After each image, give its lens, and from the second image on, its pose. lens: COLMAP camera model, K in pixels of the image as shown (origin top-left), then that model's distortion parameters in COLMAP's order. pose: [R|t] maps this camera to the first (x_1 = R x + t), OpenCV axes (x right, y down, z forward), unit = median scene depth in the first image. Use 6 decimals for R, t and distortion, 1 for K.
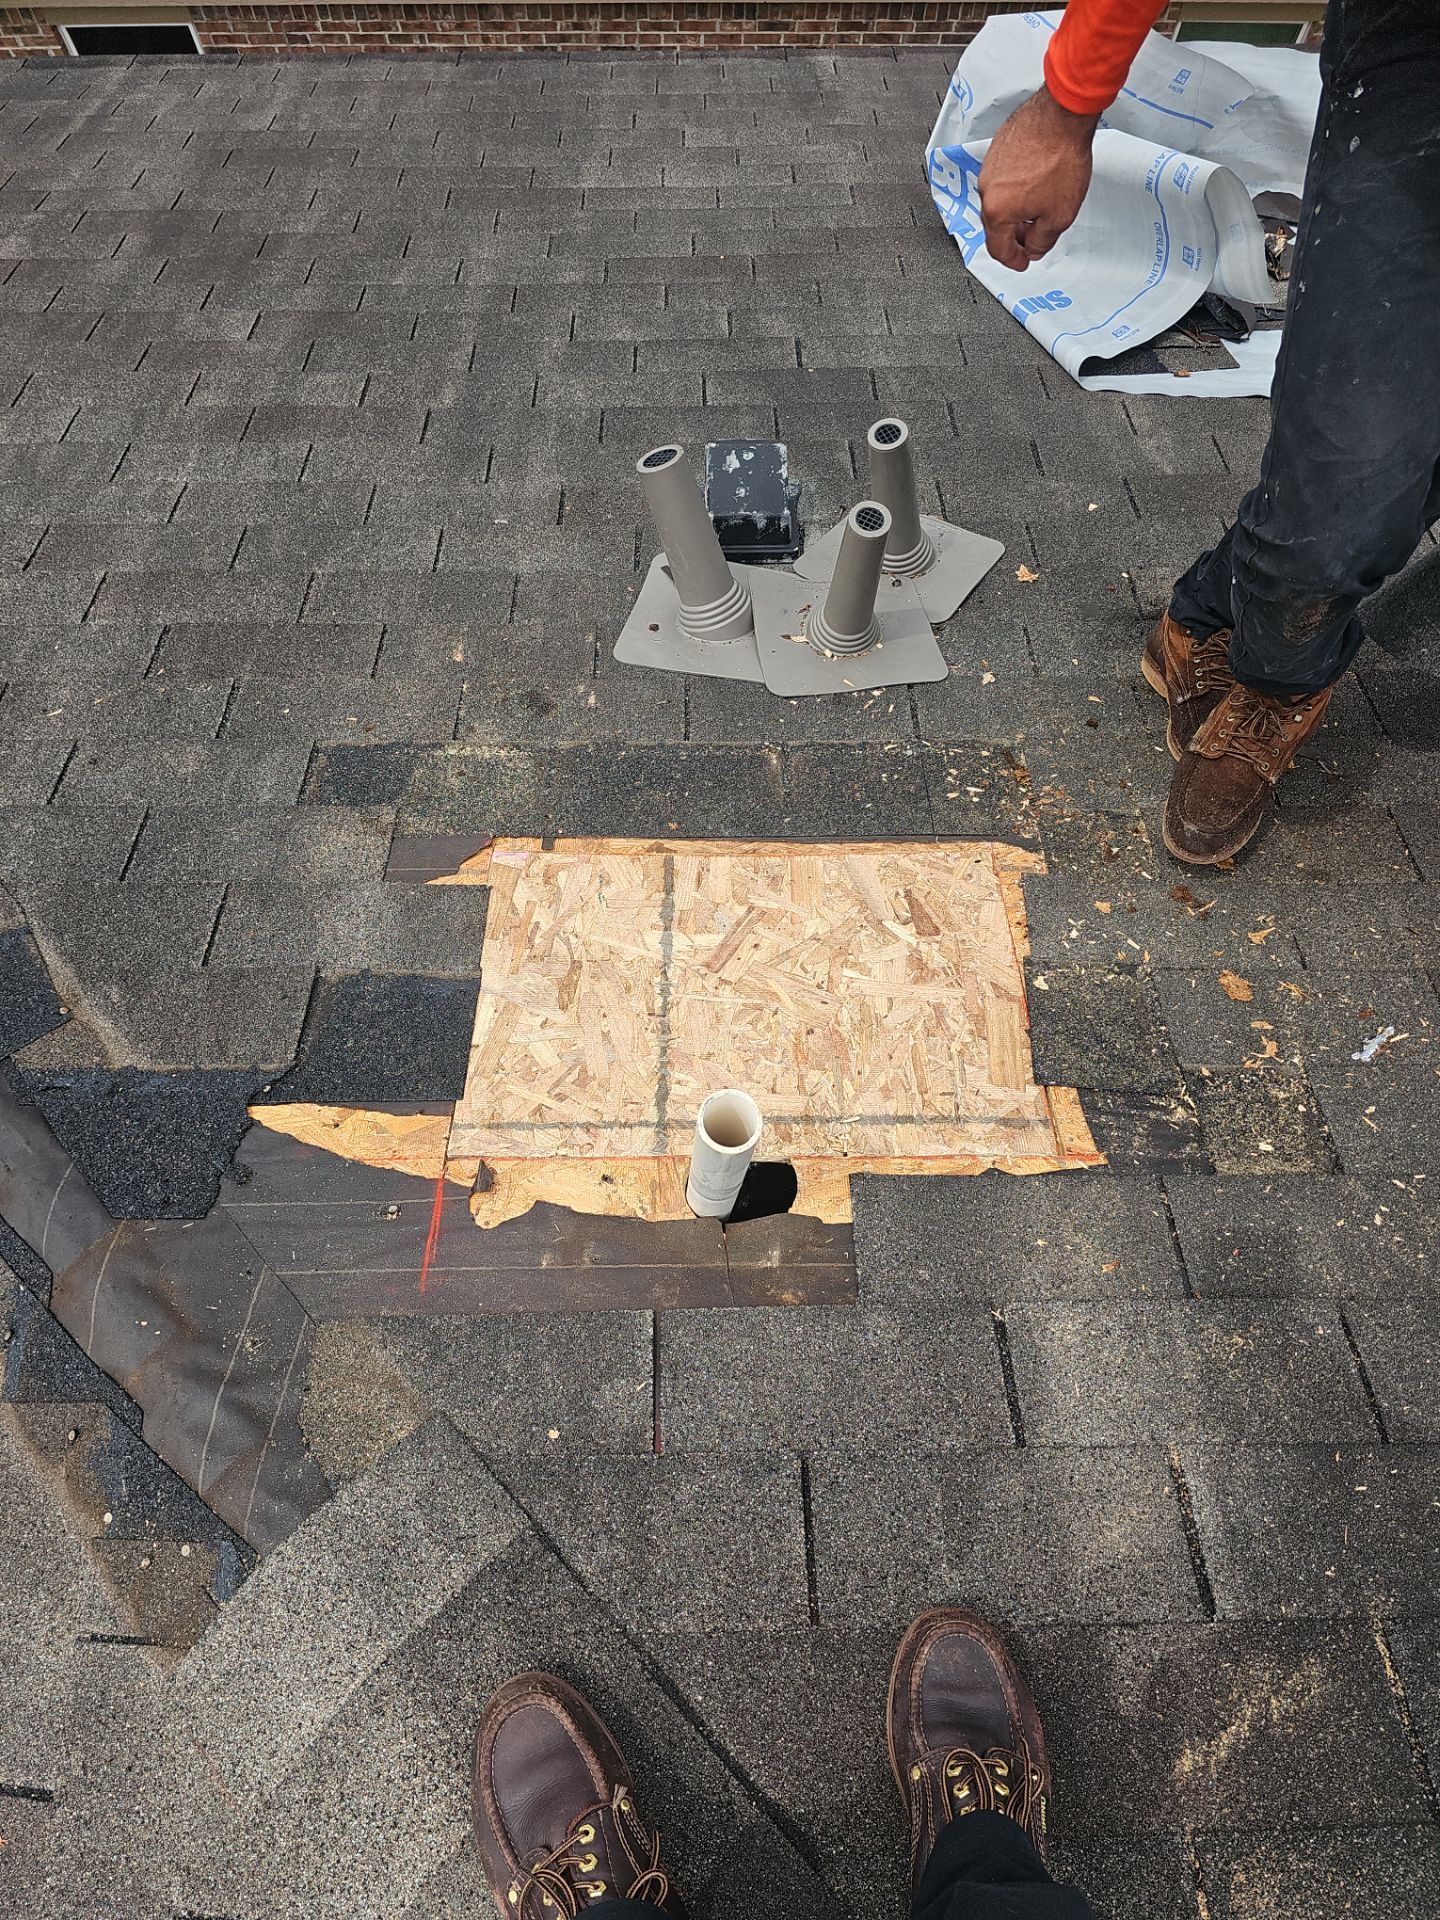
lens RADIAL K [[1287.4, 0, 712.7], [0, 1287.4, 964.3], [0, 0, 1]] dist [0.026539, -0.030780]
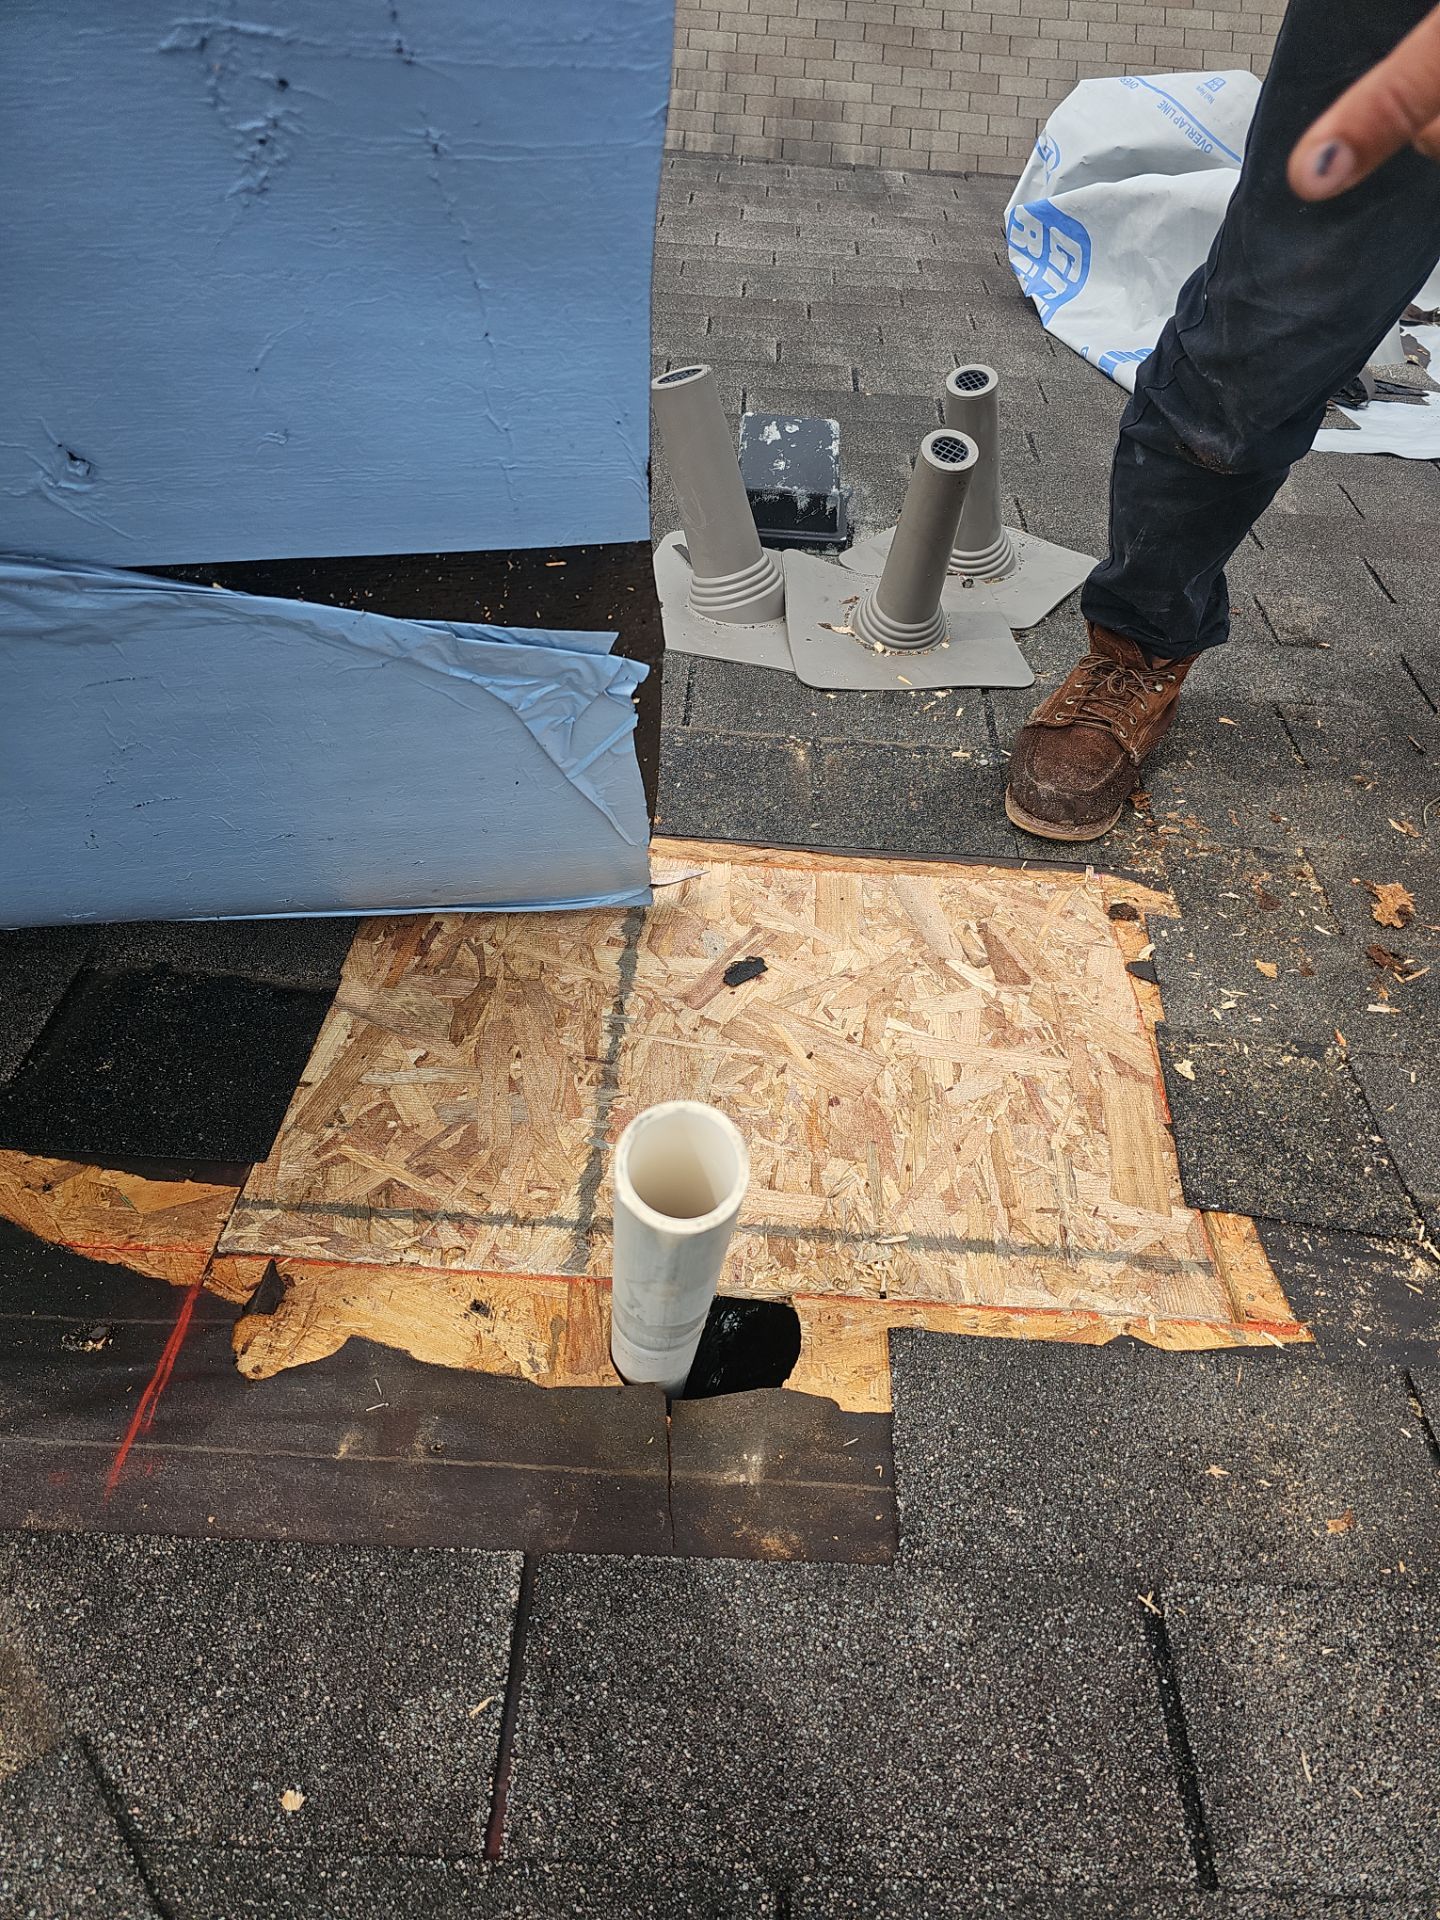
lens RADIAL K [[1287.4, 0, 747.2], [0, 1287.4, 958.5], [0, 0, 1]] dist [0.026539, -0.030780]
pose [[0.996966, 0.076076, 0.016472, 0.016170], [-0.072892, 0.986698, -0.145305, 0.076341], [-0.027308, 0.143664, 0.989250, 0.344638]]
